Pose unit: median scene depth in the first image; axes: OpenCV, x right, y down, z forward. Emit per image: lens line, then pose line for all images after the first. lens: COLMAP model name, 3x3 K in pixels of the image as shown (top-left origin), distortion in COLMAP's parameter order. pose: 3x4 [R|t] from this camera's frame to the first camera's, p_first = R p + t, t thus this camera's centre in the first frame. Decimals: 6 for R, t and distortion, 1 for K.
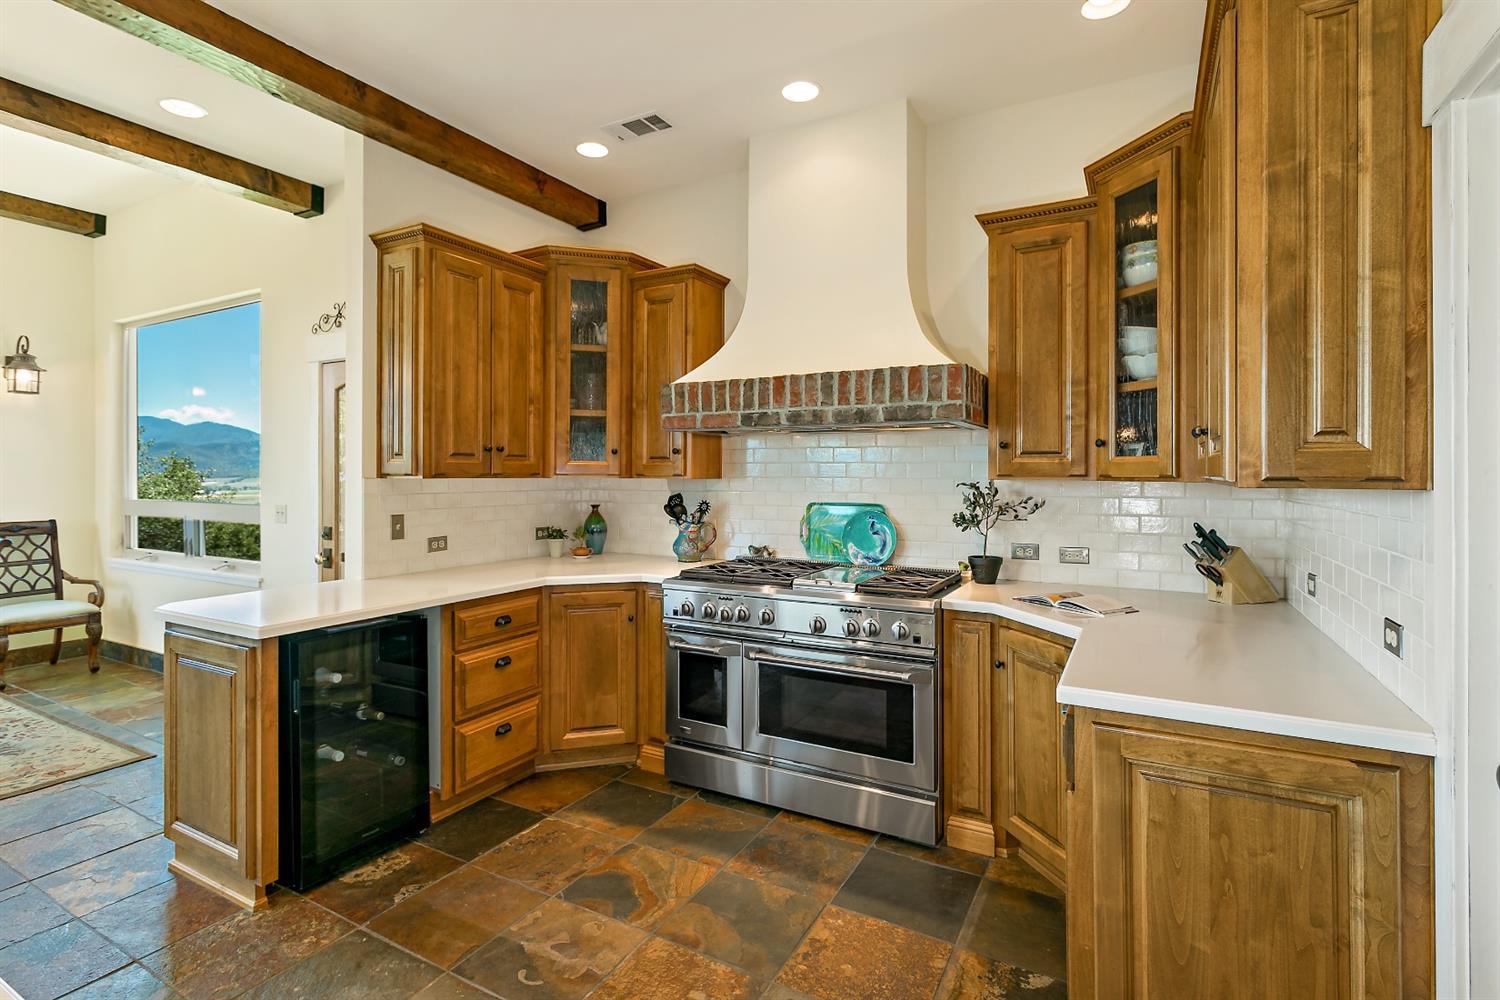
lens RADIAL K [[706.6, 0, 732.2], [0, 706.6, 466.6], [0, 0, 1]] dist [0.003196, 0.001135]
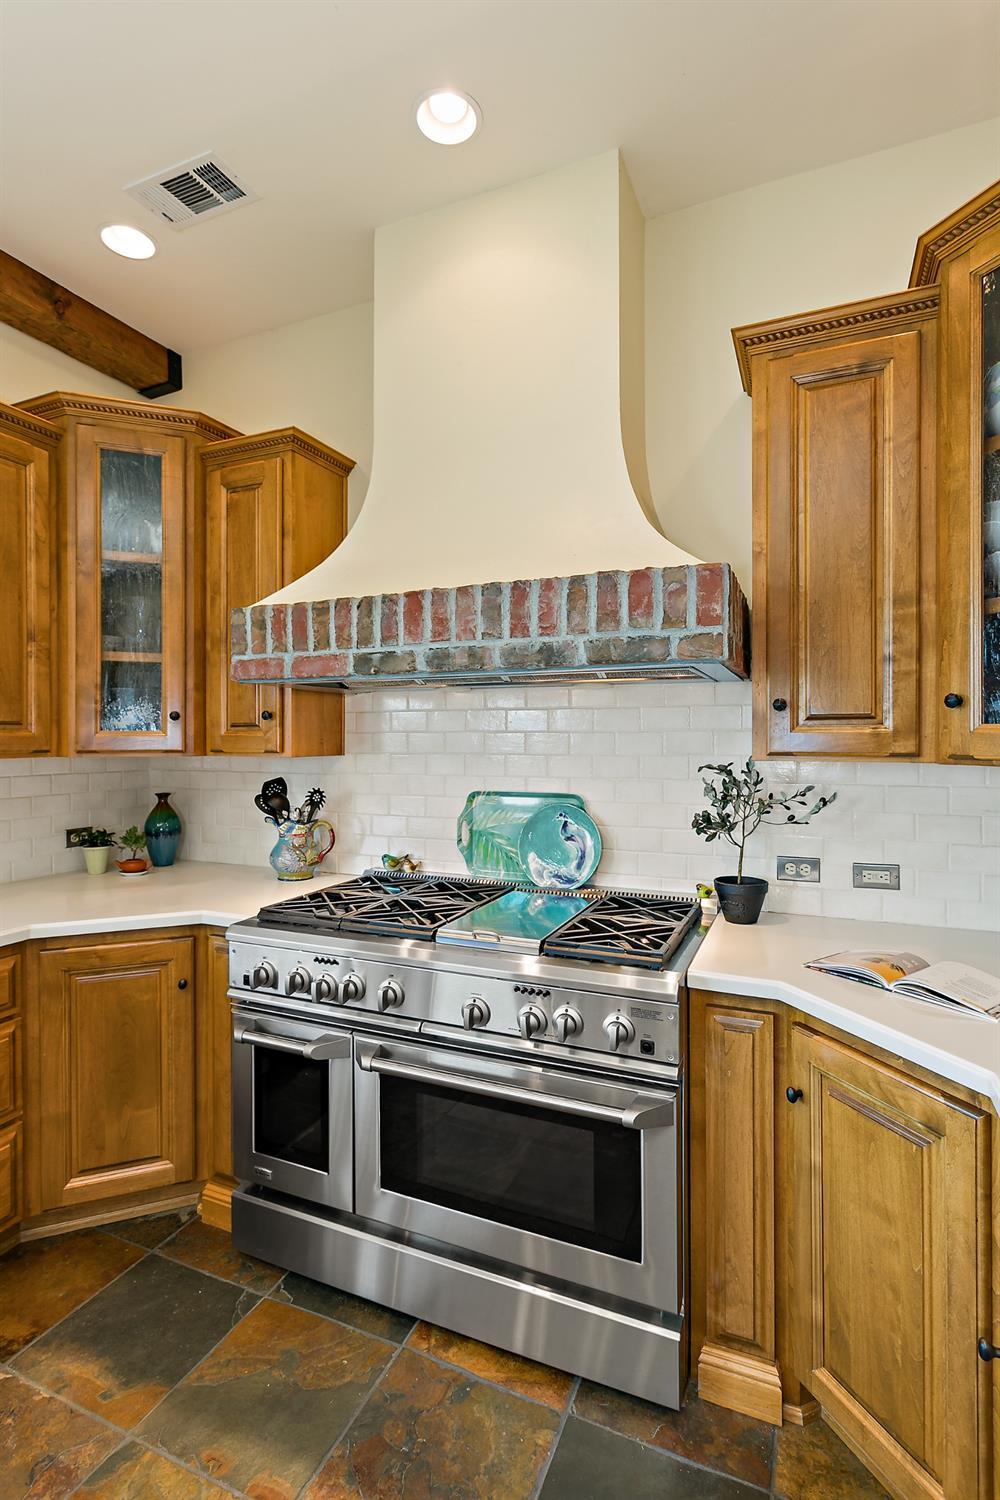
lens RADIAL K [[706.6, 0, 480.2], [0, 706.6, 737.1], [0, 0, 1]] dist [0.003196, 0.001135]
pose [[0.995542, -0.003919, 0.094242, 0.065250], [0.003073, 0.999954, 0.009117, -0.008302], [-0.094274, -0.008787, 0.995508, 0.389826]]
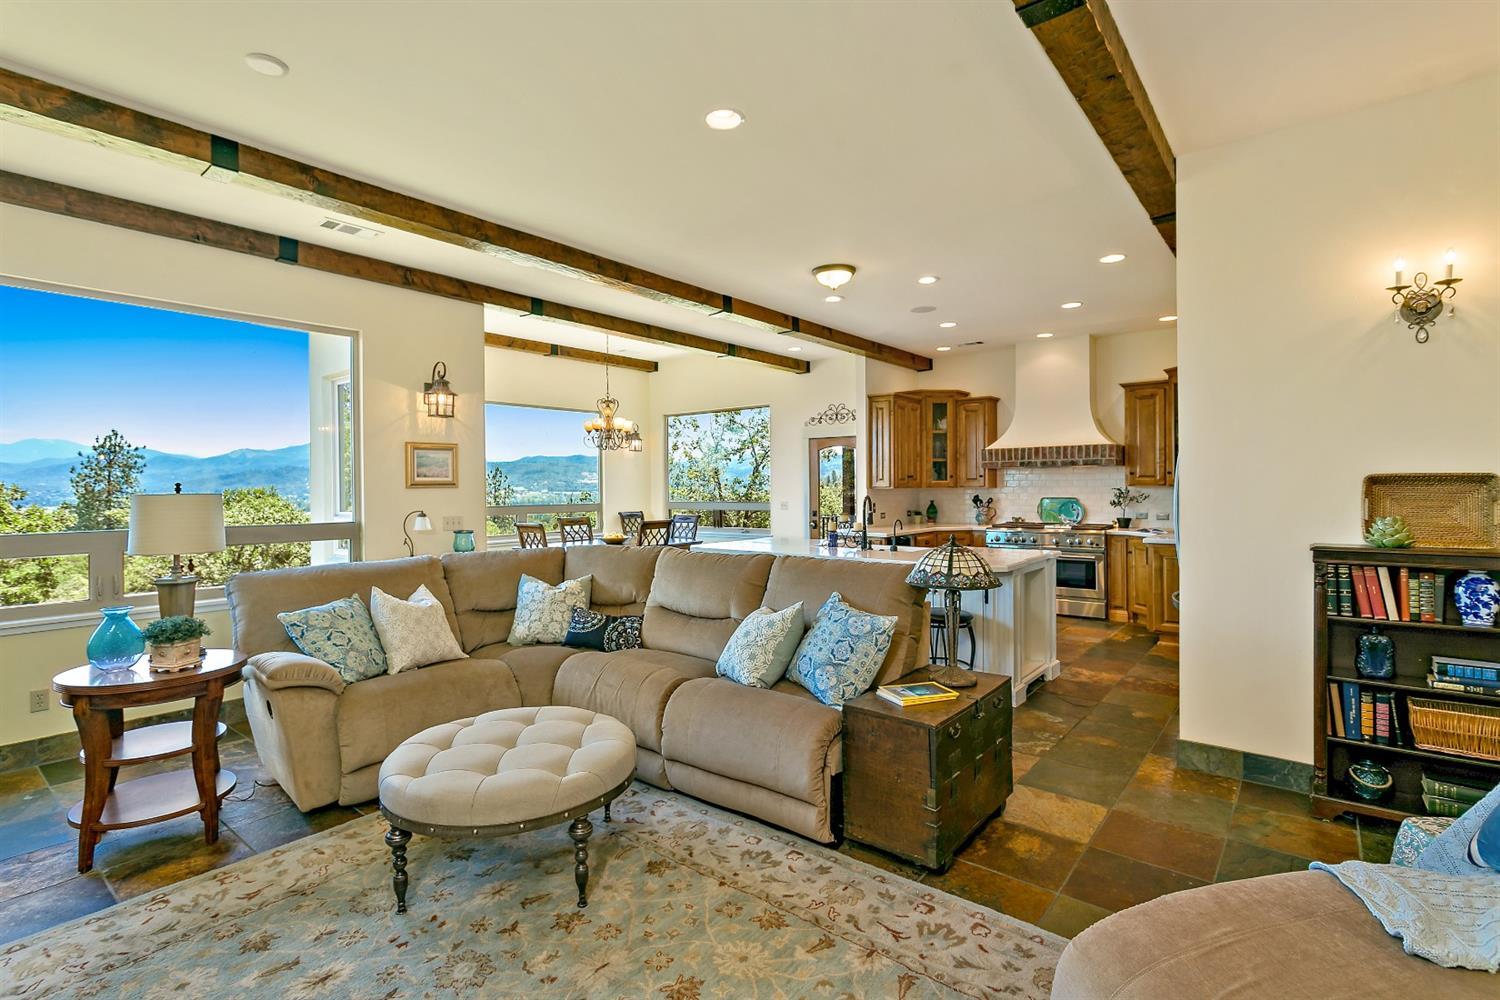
lens RADIAL K [[706.6, 0, 744.6], [0, 706.6, 487.8], [0, 0, 1]] dist [0.003196, 0.001135]
pose [[0.986039, -0.009576, -0.166239, -0.546402], [0.011139, 0.999902, 0.008468, -0.014381], [0.166142, -0.010202, 0.986049, -1.679035]]
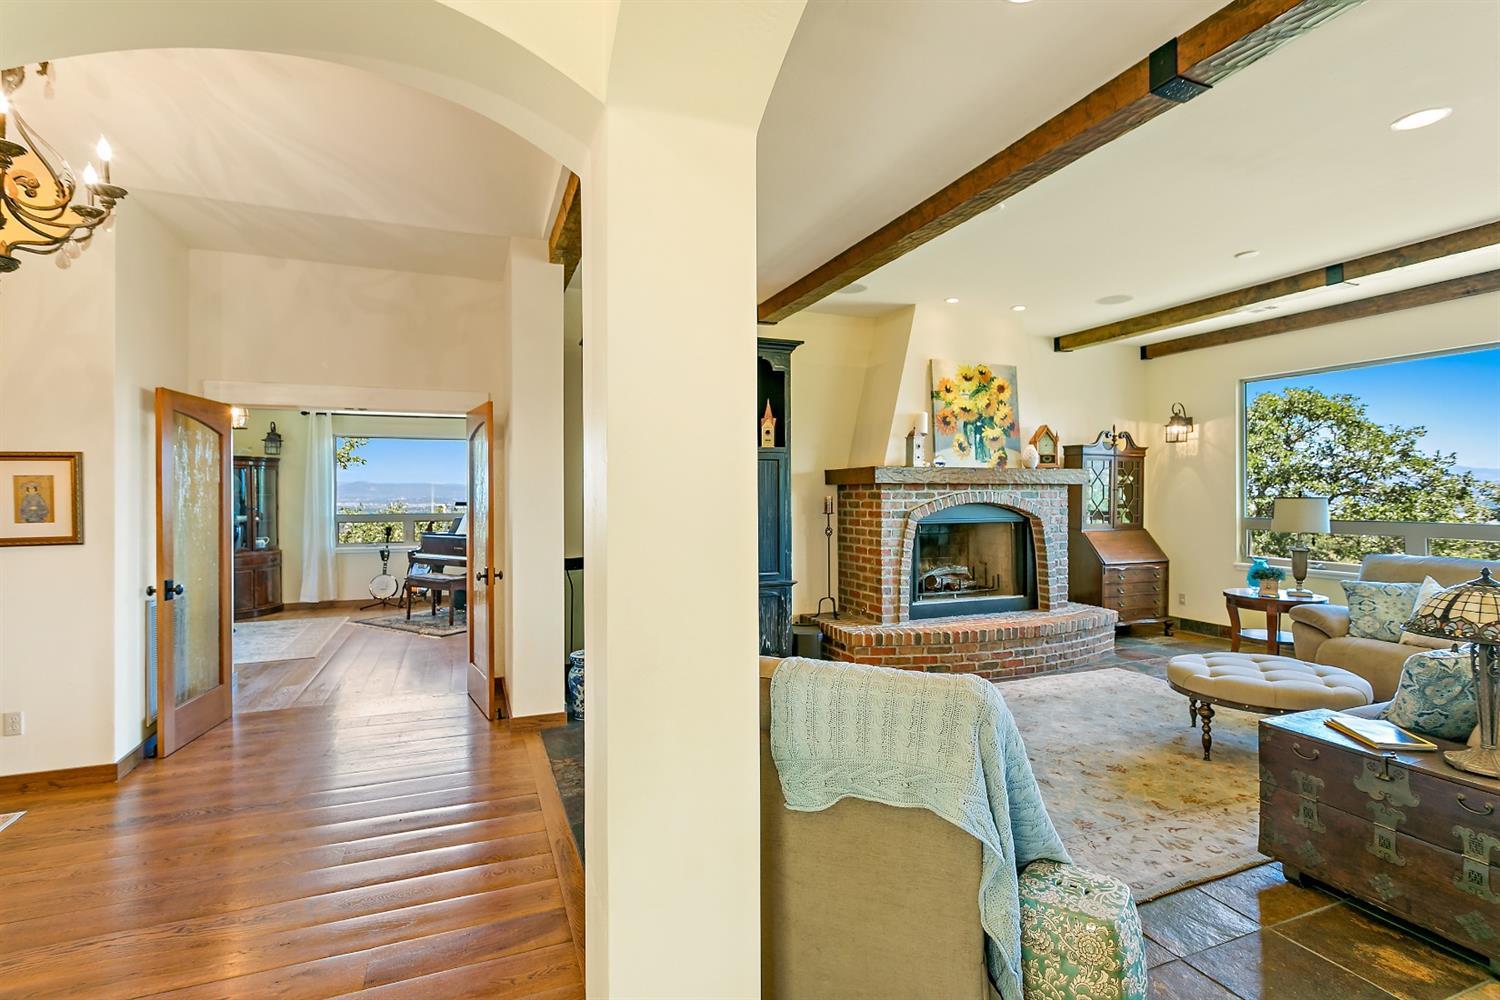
lens RADIAL K [[706.6, 0, 747.3], [0, 706.6, 493.7], [0, 0, 1]] dist [0.003196, 0.001135]
pose [[-0.624418, 0.000496, -0.781091, 0.607380], [0.010765, 0.999910, -0.007971, -0.015881], [0.781017, -0.013386, -0.624367, -0.799558]]
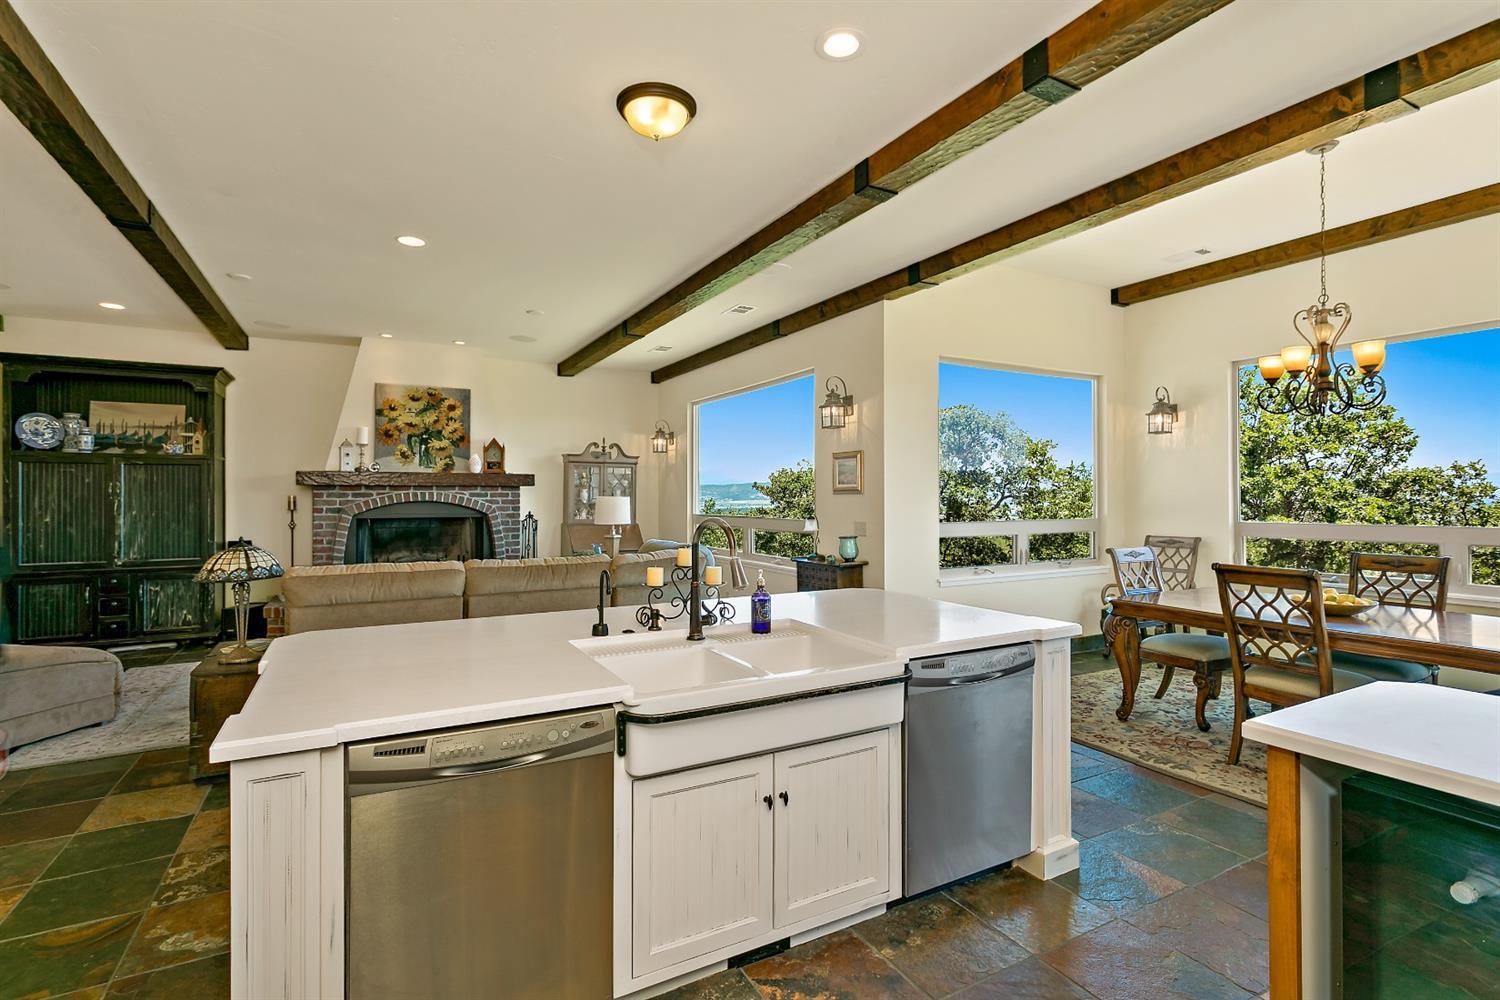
lens RADIAL K [[706.6, 0, 742.7], [0, 706.6, 493.2], [0, 0, 1]] dist [0.003196, 0.001135]
pose [[-0.528345, -0.004689, -0.849017, 0.133265], [0.007575, 0.999919, -0.010237, 0.006456], [0.848996, -0.011840, -0.528266, 0.664593]]
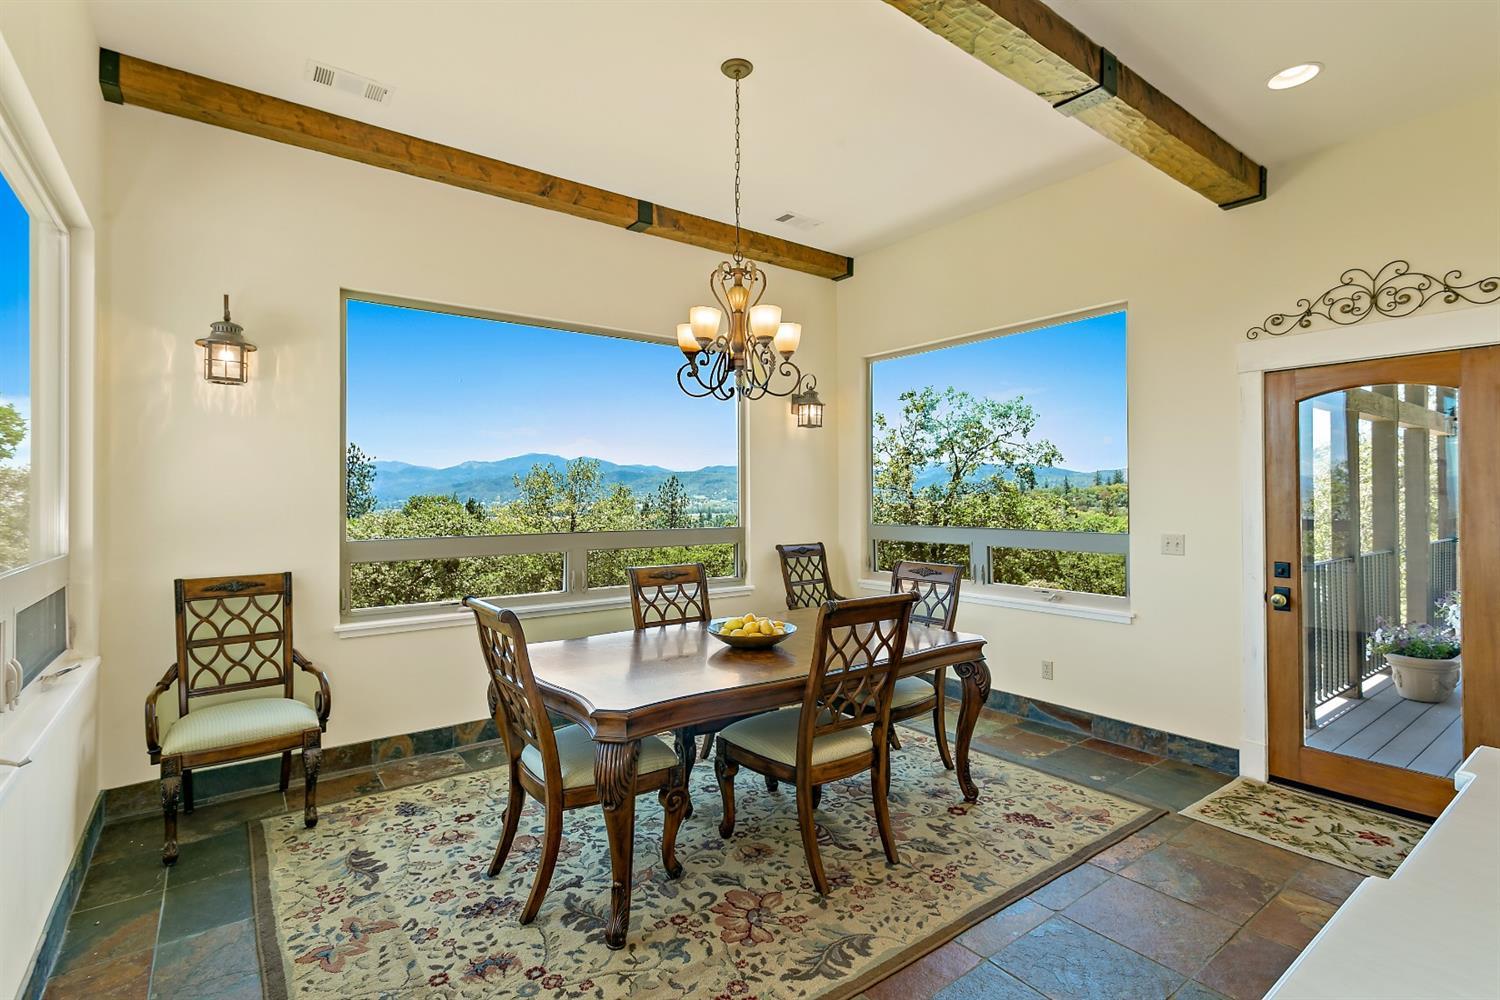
lens RADIAL K [[706.6, 0, 747.7], [0, 706.6, 493.1], [0, 0, 1]] dist [0.003196, 0.001135]
pose [[0.916795, -0.005657, -0.399317, -1.078642], [0.006348, 0.999980, 0.000407, -0.005373], [0.399307, -0.002908, 0.916813, -0.055416]]
